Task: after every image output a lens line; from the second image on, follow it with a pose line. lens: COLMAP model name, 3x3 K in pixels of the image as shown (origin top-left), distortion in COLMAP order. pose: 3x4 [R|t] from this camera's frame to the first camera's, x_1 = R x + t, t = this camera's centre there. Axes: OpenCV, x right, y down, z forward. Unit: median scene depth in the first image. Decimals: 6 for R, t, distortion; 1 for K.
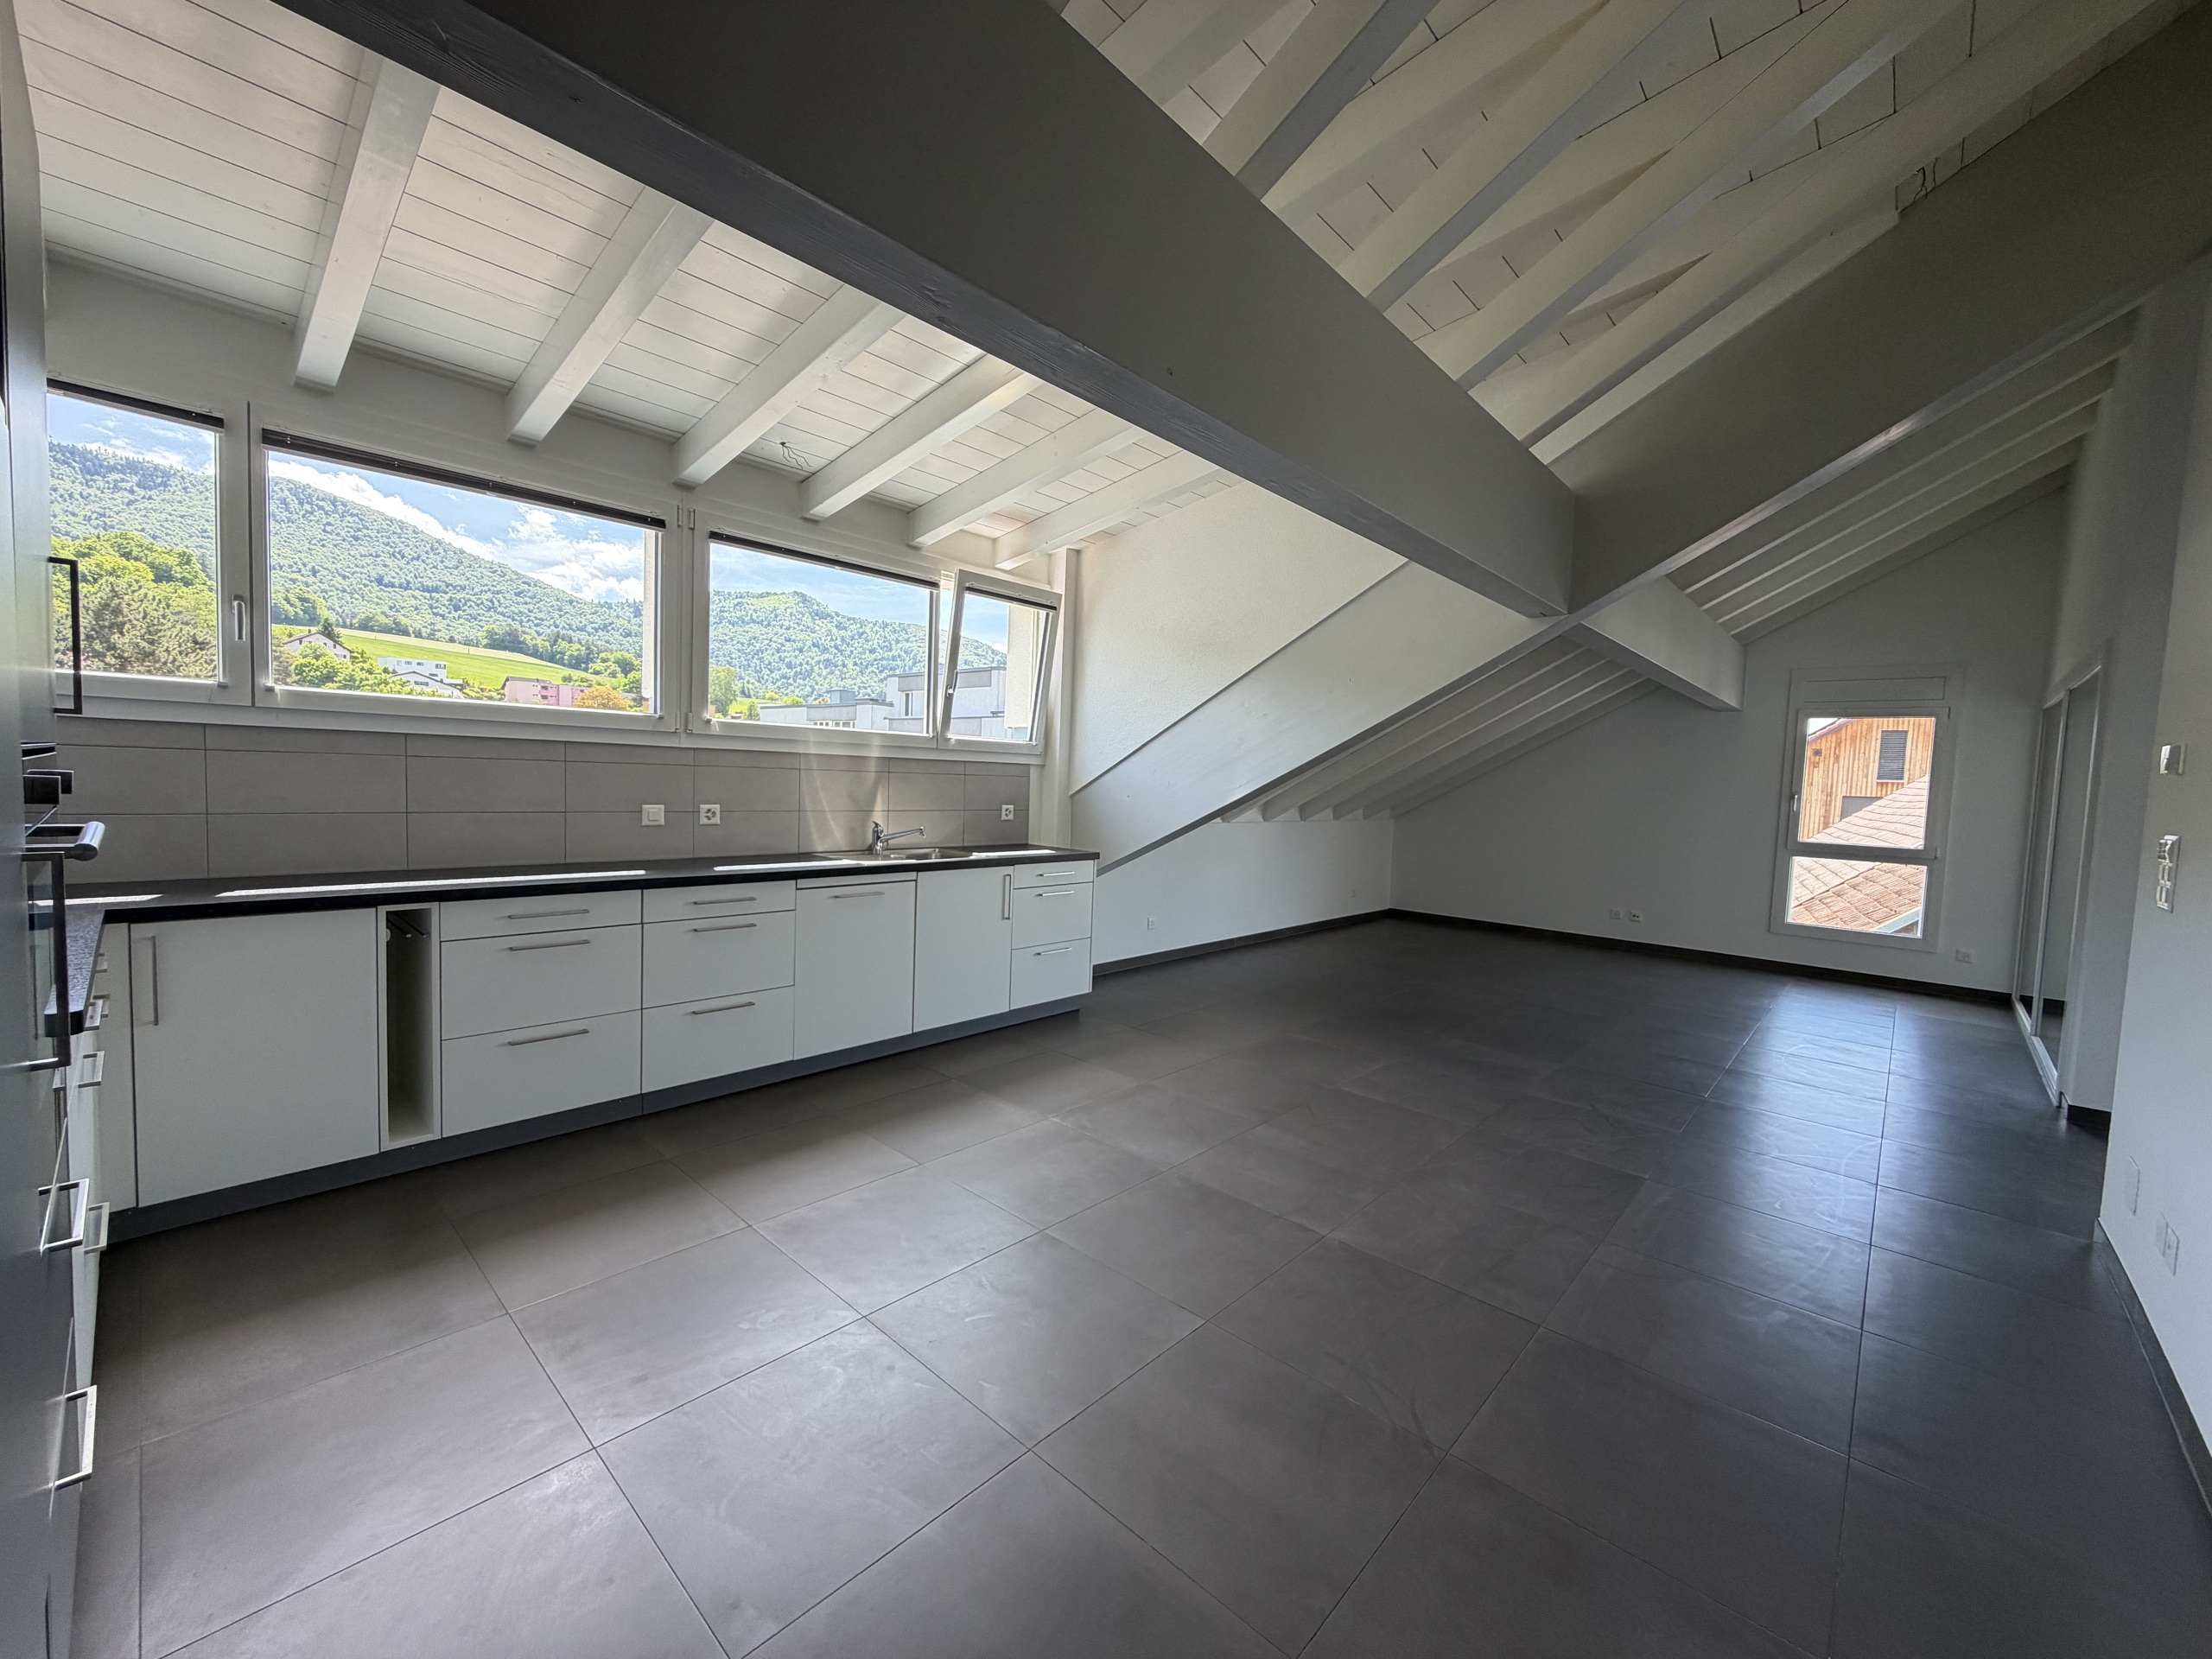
lens RADIAL K [[878.8, 0, 1102.3], [0, 878.8, 831.0], [0, 0, 1]] dist [-0.000981, -0.000057]
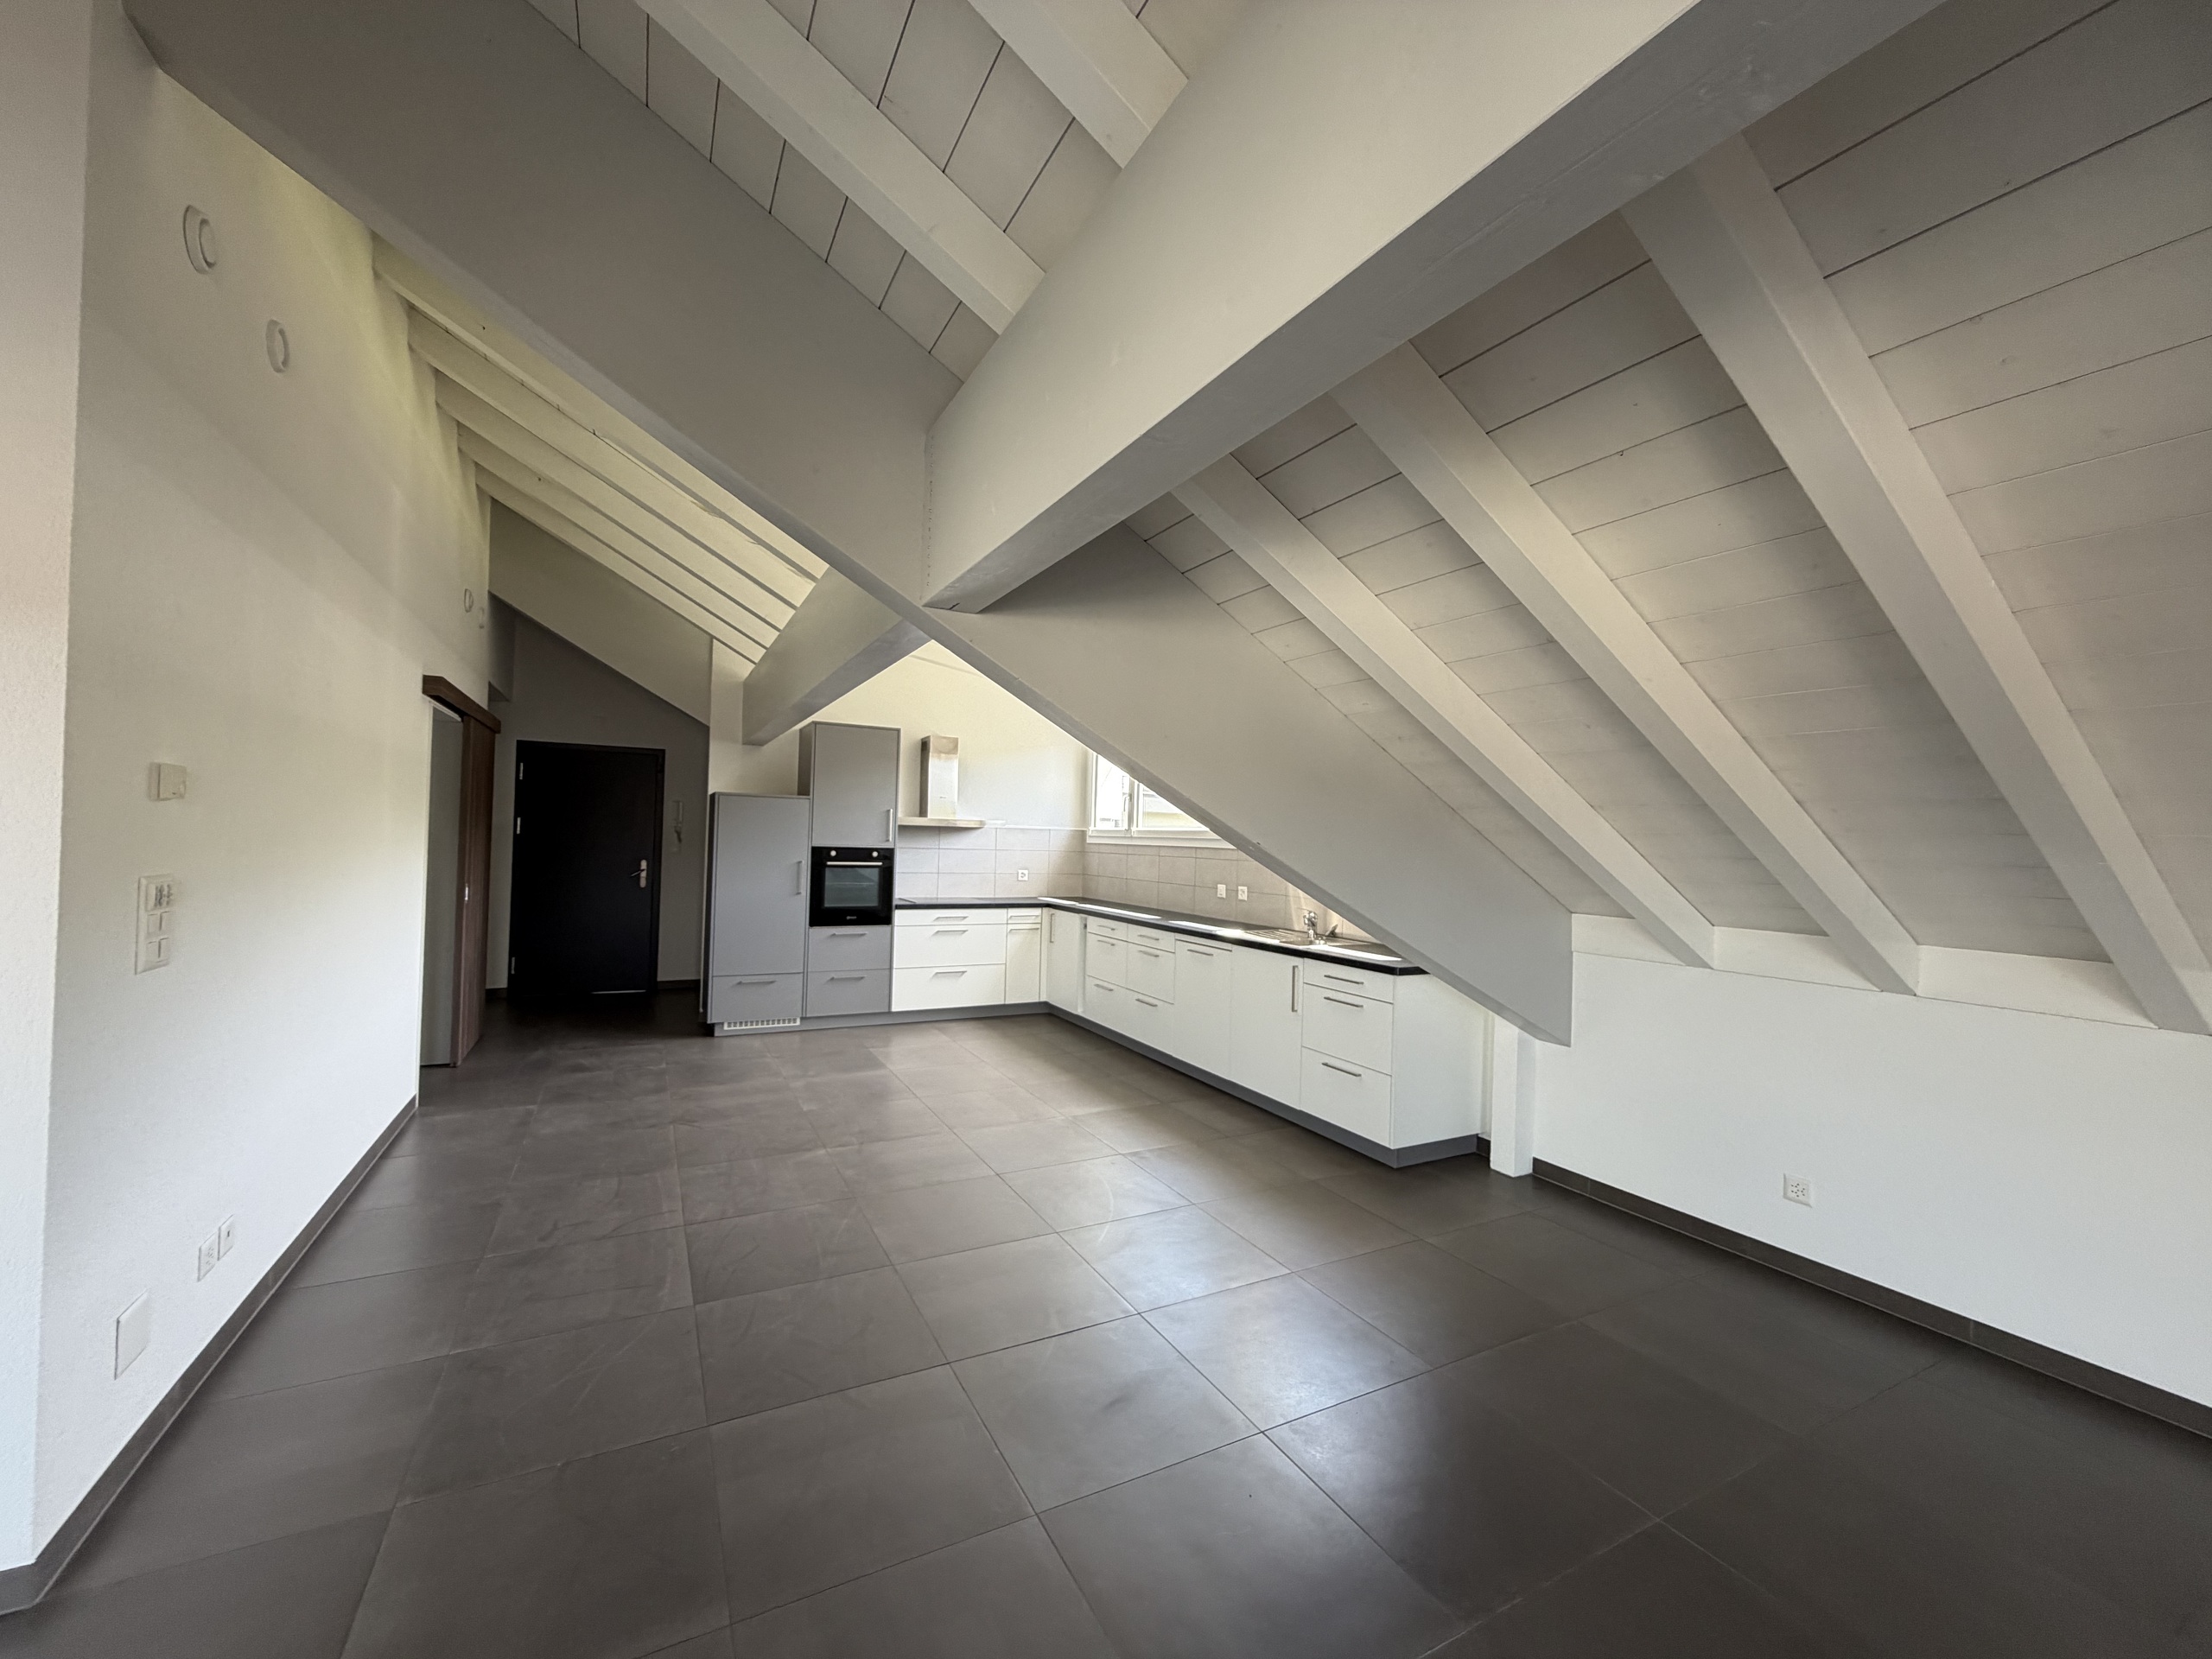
lens RADIAL K [[878.8, 0, 1102.3], [0, 878.8, 831.0], [0, 0, 1]] dist [-0.000981, -0.000057]
pose [[-0.331983, -0.059714, -0.941393, 0.947227], [-0.100974, 0.994510, -0.027475, -0.053770], [0.937865, 0.085935, -0.336190, 1.166176]]
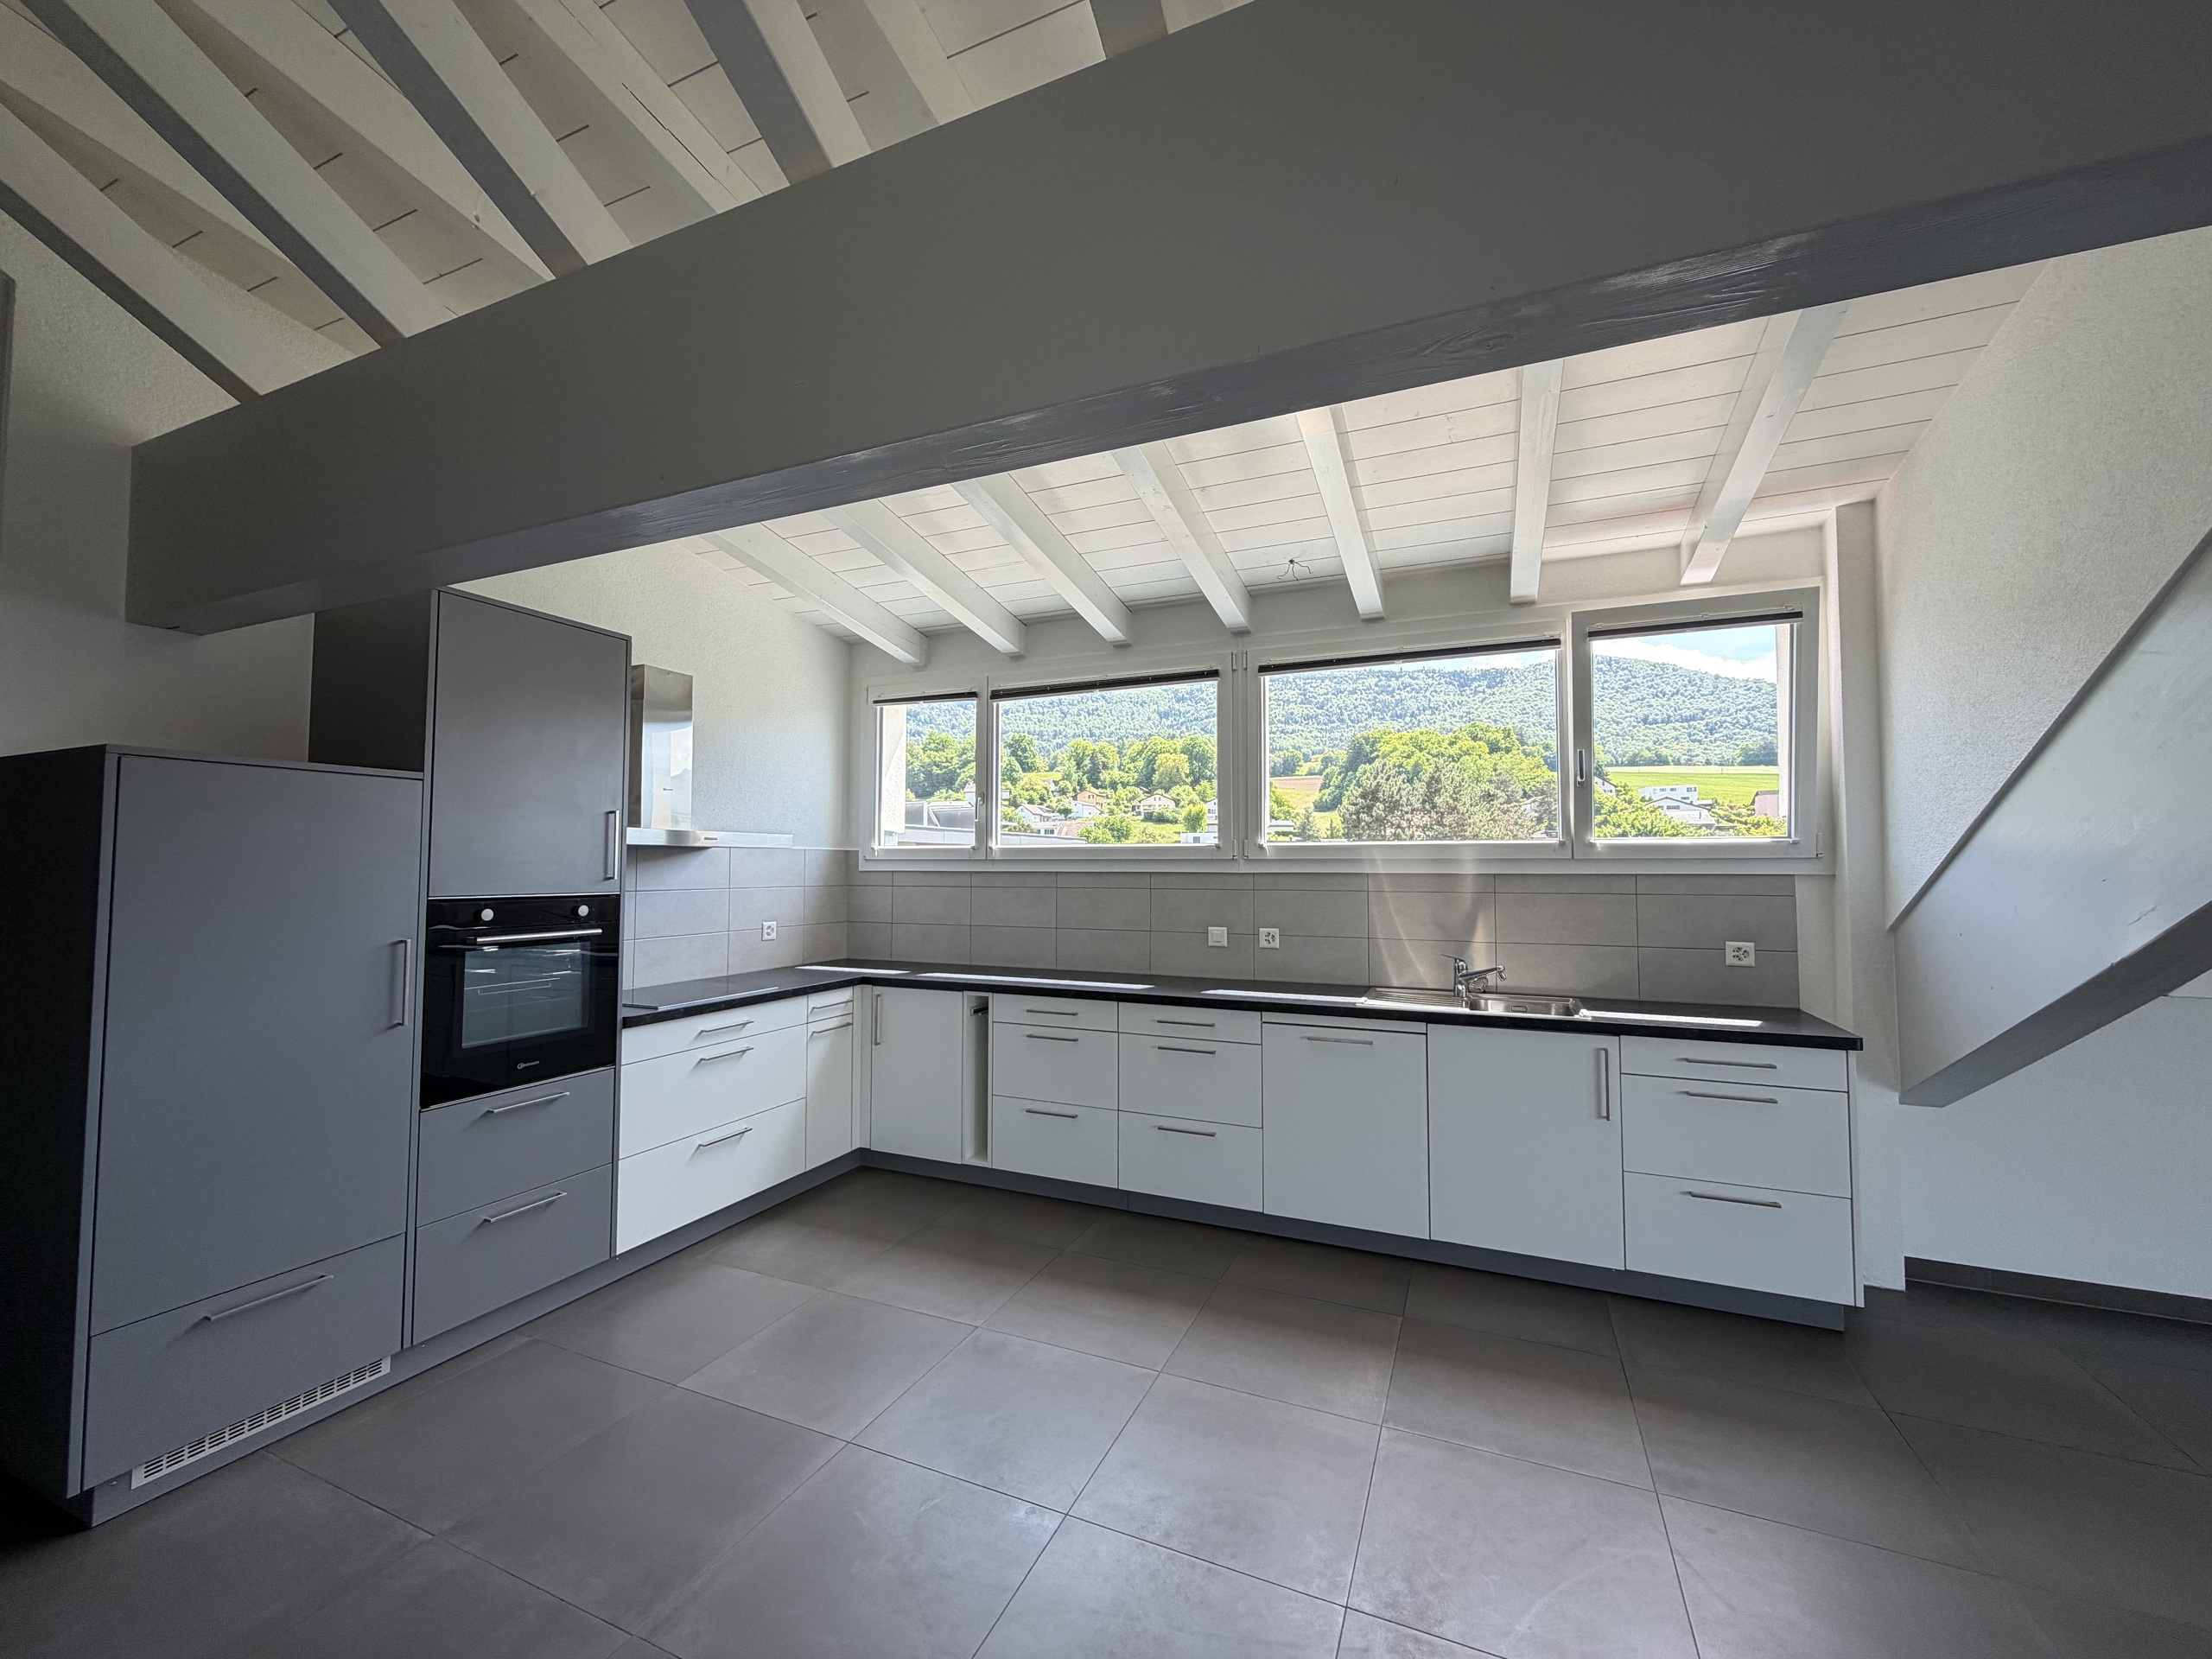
lens RADIAL K [[878.8, 0, 1102.3], [0, 878.8, 831.0], [0, 0, 1]] dist [-0.000981, -0.000057]
pose [[0.326631, -0.077593, -0.941962, 0.414667], [-0.048624, 0.993925, -0.098734, -0.029583], [0.943900, 0.078052, 0.320874, 0.447604]]
